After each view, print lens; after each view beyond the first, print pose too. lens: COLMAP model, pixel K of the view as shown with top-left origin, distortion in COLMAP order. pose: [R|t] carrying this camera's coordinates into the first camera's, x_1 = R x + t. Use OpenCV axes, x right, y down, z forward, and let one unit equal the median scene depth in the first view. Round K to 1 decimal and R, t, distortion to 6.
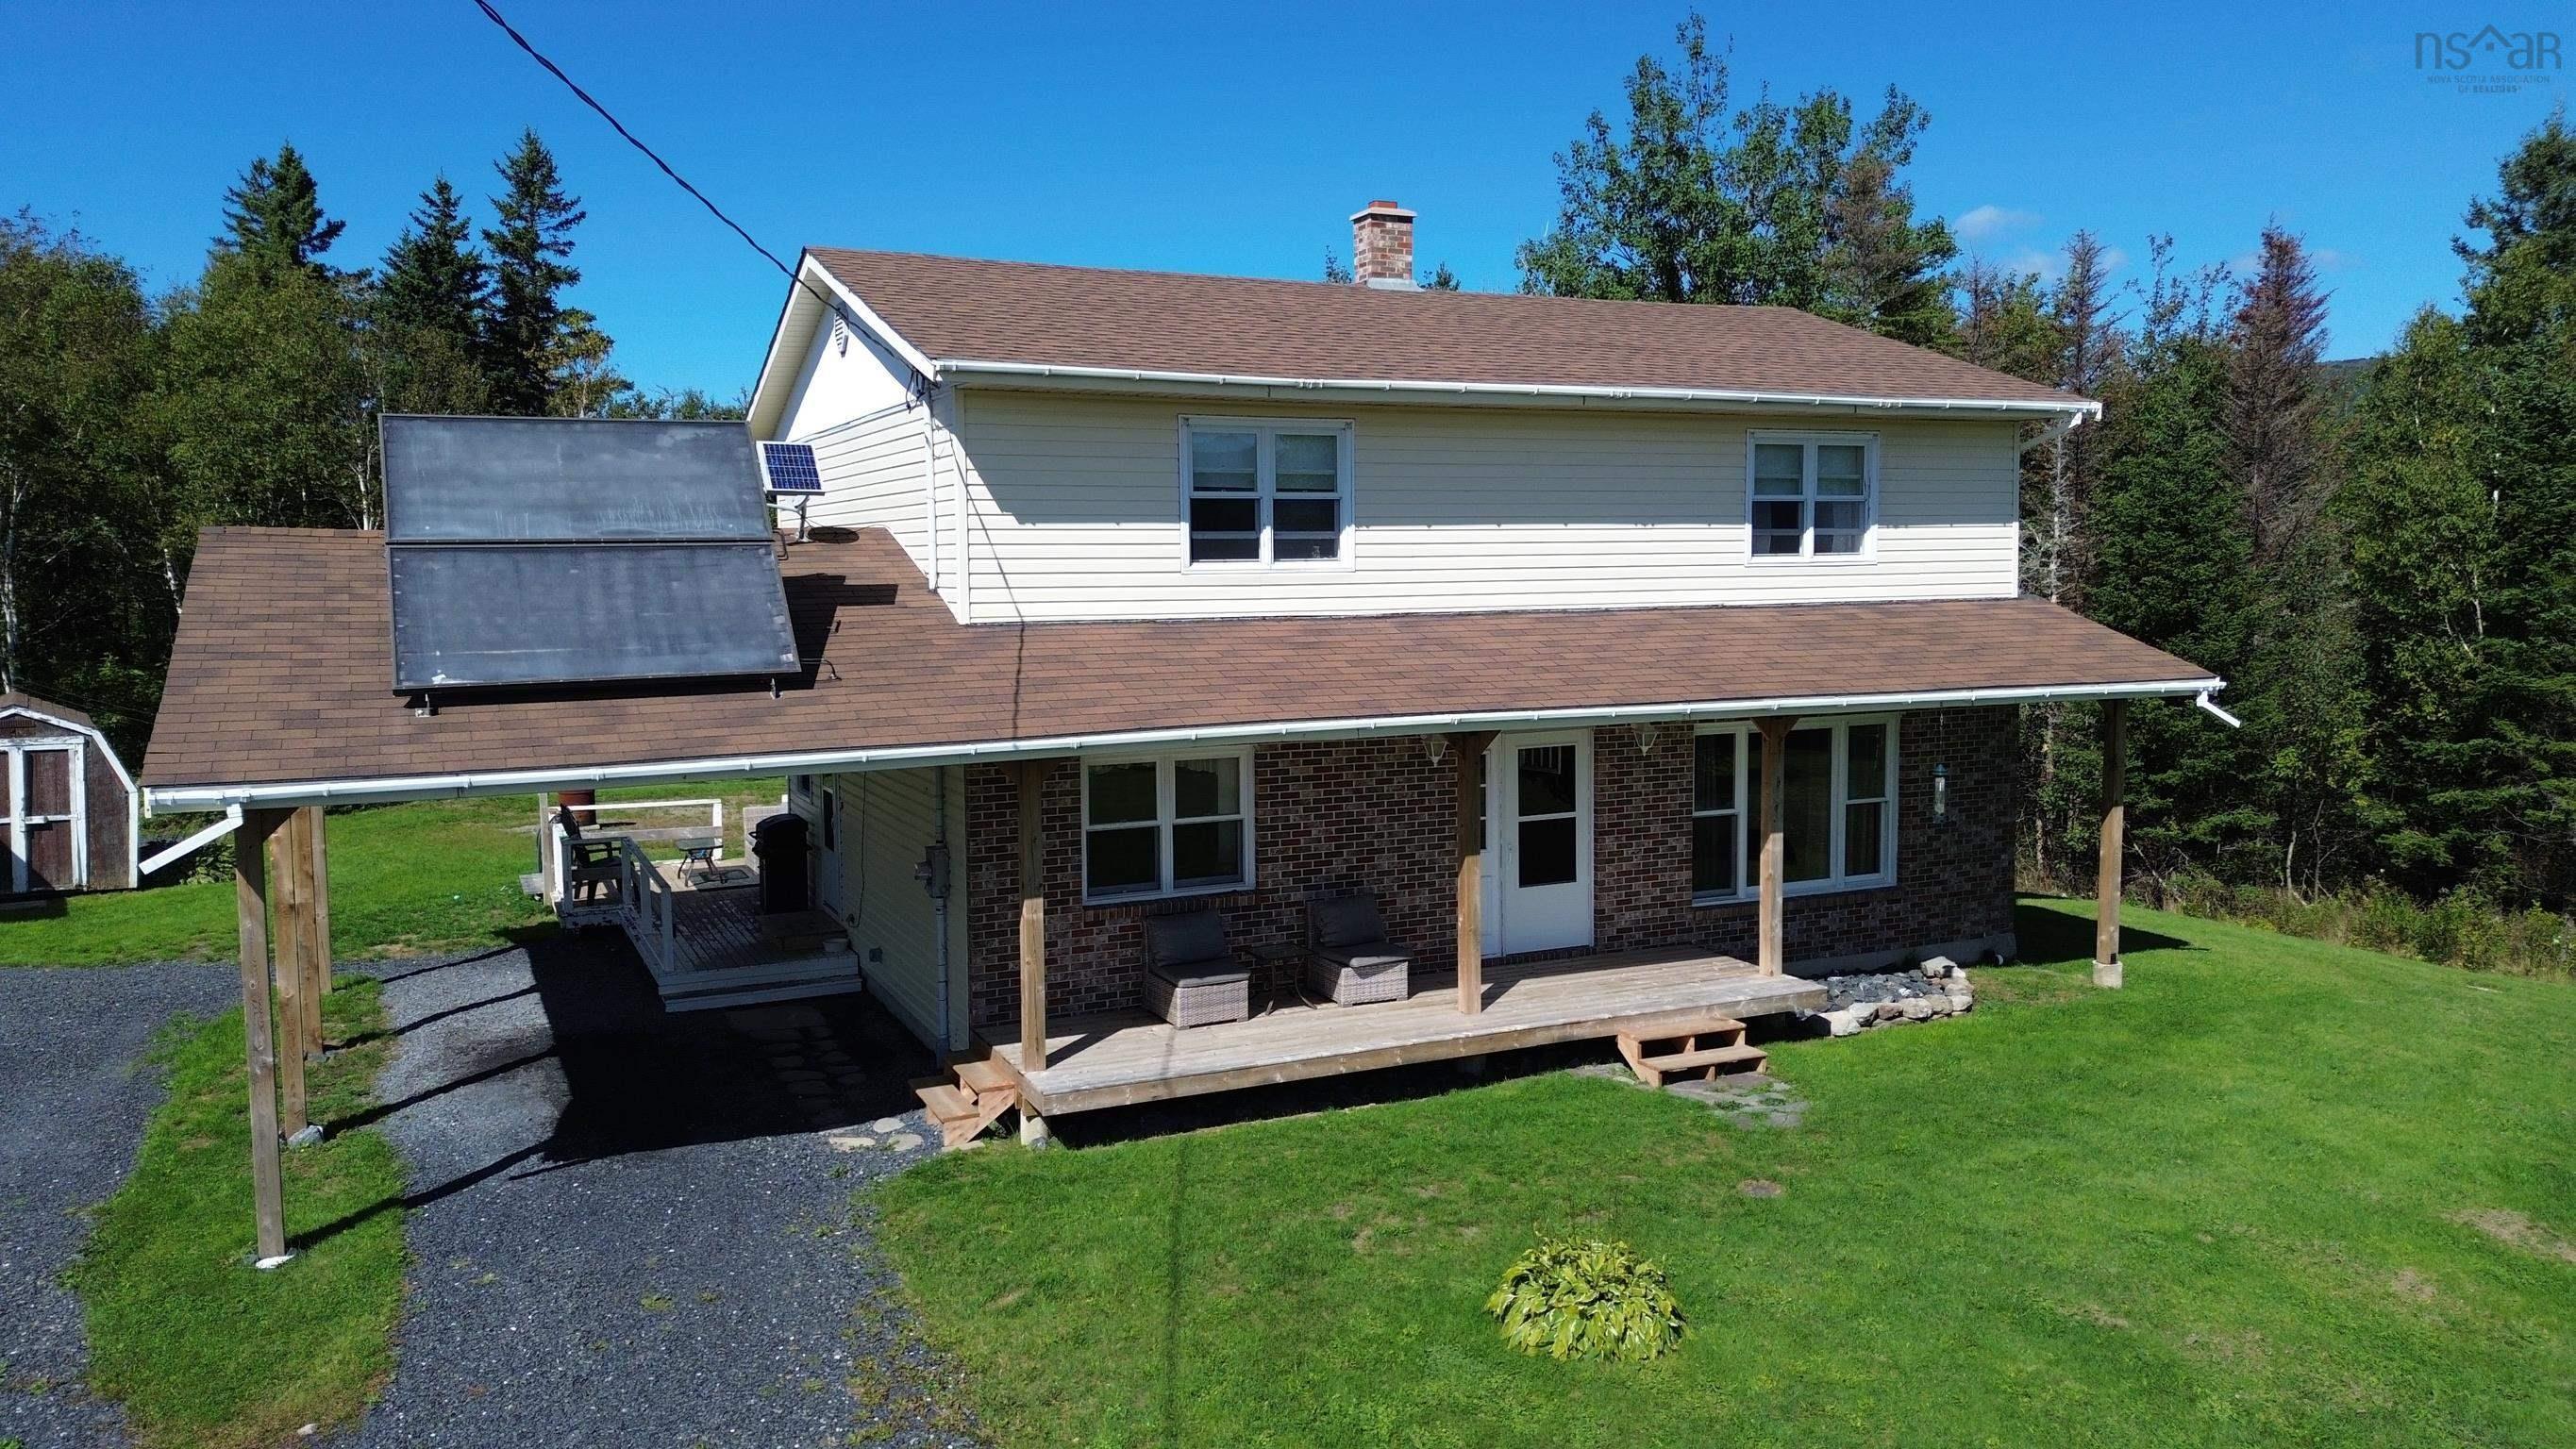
lens RADIAL K [[1819.0, 0, 1285.5], [0, 1819.0, 708.6], [0, 0, 1]] dist [0.077056, -0.085574]
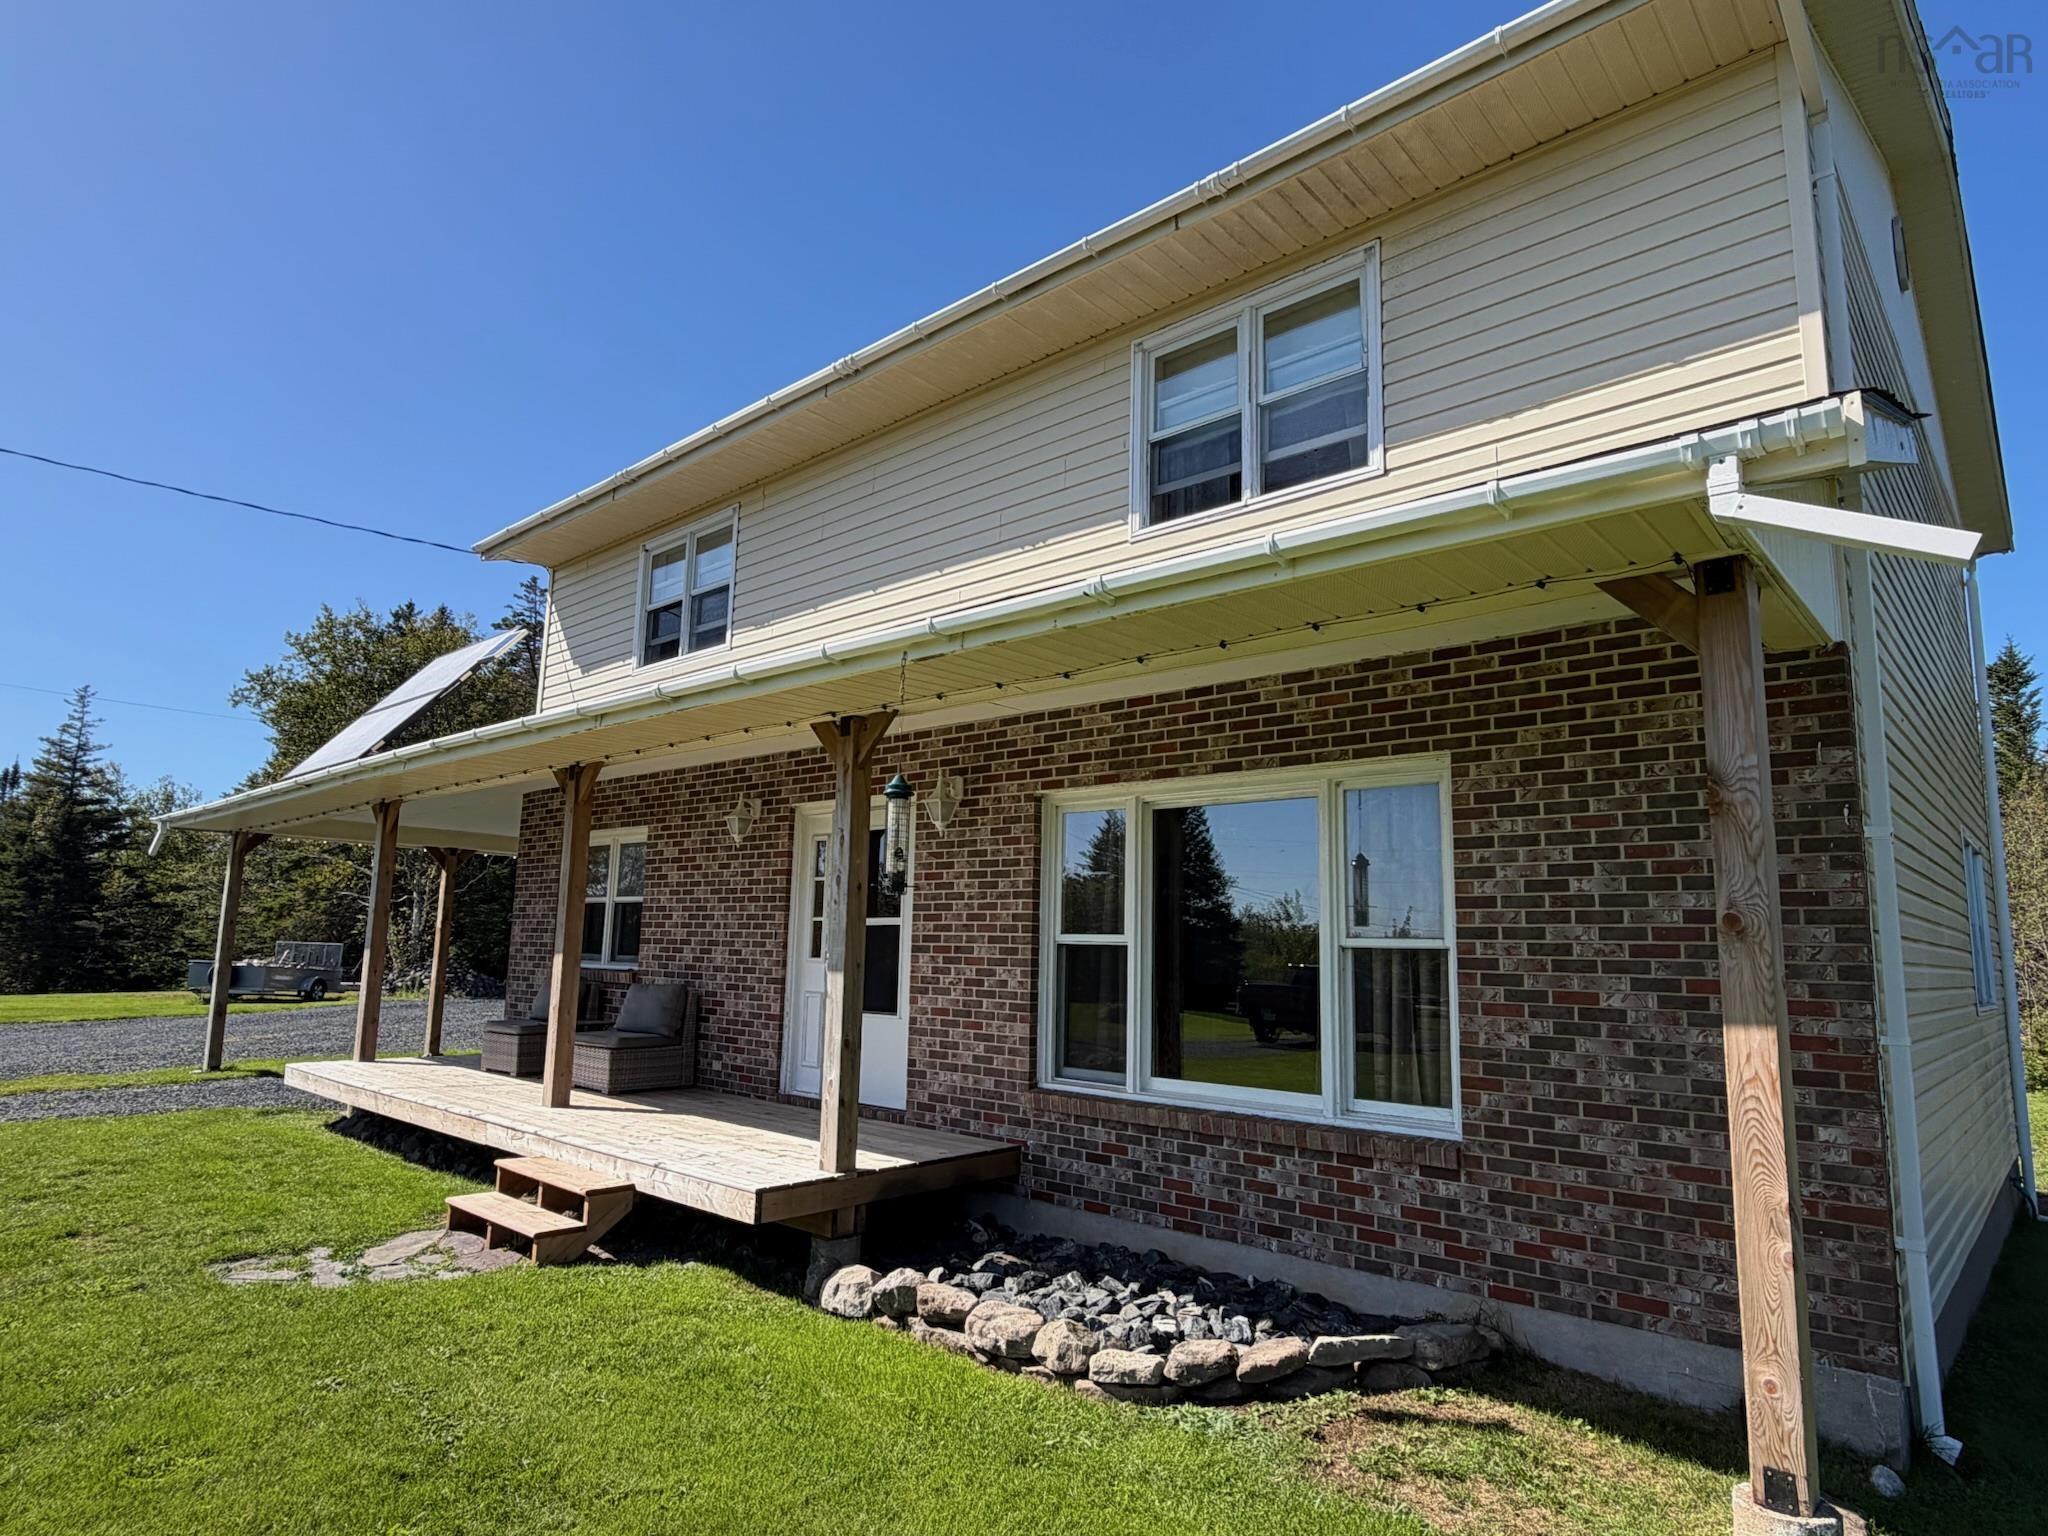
lens RADIAL K [[1172.1, 0, 1016.9], [0, 1172.1, 780.9], [0, 0, 1]] dist [-0.011828, 0.008363]
pose [[0.375791, -0.116335, -0.919373, 0.678645], [-0.103597, 0.980597, -0.166427, 0.083478], [0.920896, 0.157786, 0.356447, 0.948102]]
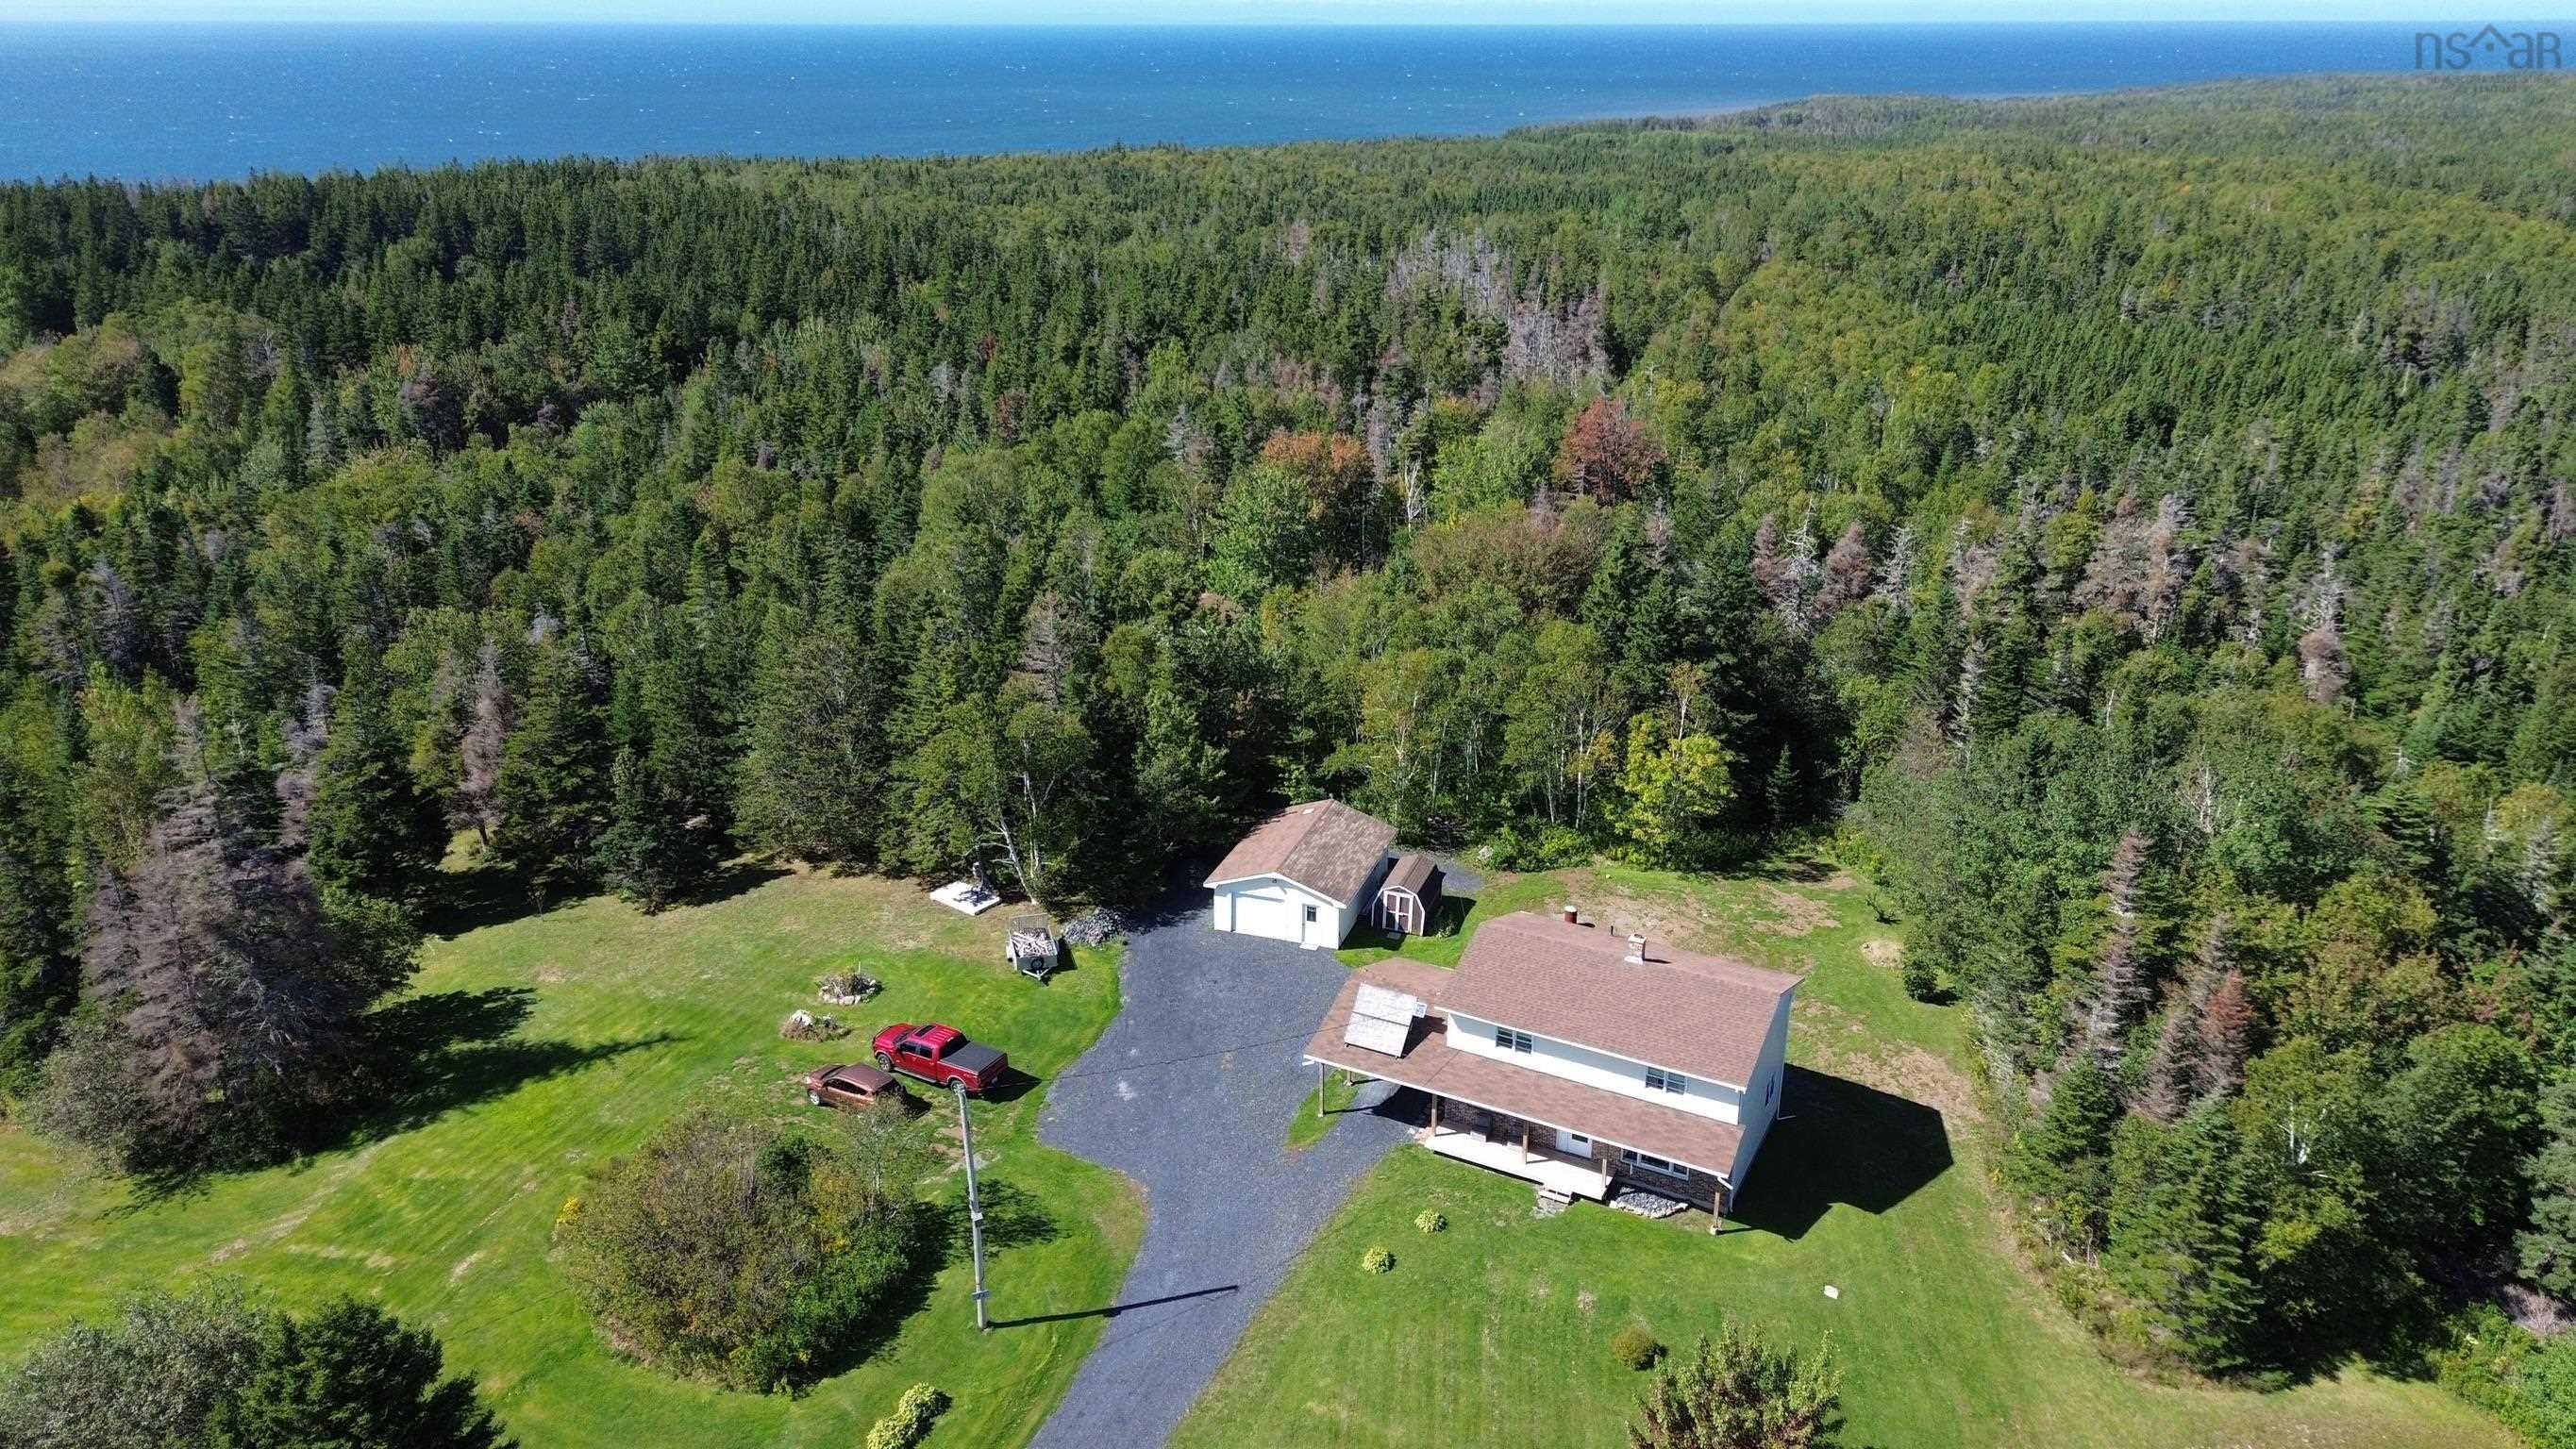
lens RADIAL K [[1819.0, 0, 1285.7], [0, 1819.0, 709.3], [0, 0, 1]] dist [0.077056, -0.085574]
pose [[0.604005, 0.292693, -0.741289, 2.746537], [-0.071842, 0.946330, 0.315115, -2.265277], [0.793736, -0.137075, 0.592616, -2.005435]]
